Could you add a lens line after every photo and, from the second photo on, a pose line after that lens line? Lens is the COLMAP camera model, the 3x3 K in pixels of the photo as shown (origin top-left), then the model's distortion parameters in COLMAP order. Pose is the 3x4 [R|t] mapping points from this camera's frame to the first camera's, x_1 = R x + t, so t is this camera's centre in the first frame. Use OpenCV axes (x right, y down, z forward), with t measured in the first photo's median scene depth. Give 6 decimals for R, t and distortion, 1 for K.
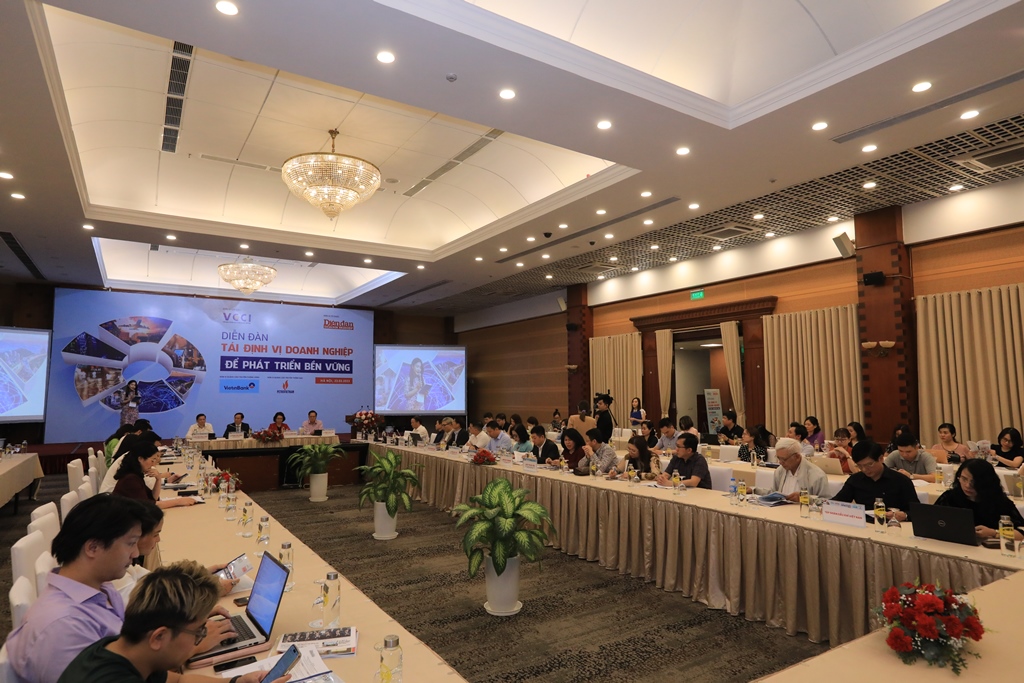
lens RADIAL K [[600.7, 0, 512.0], [0, 600.7, 341.5], [0, 0, 1]] dist [-0.048355, 0.046814]
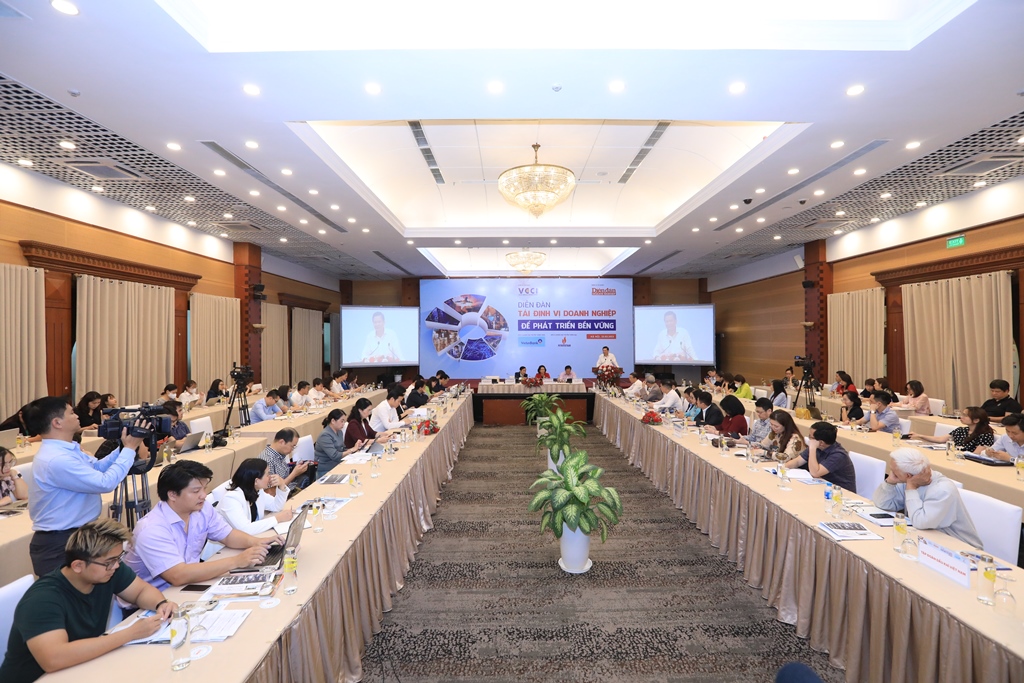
lens RADIAL K [[480.8, 0, 511.3], [0, 480.8, 341.4], [0, 0, 1]] dist [-0.057916, 0.026685]
pose [[0.843935, -0.000249, -0.536445, 0.104035], [0.050181, 0.995652, 0.078483, -0.015937], [0.534093, -0.093154, 0.840278, 0.059195]]
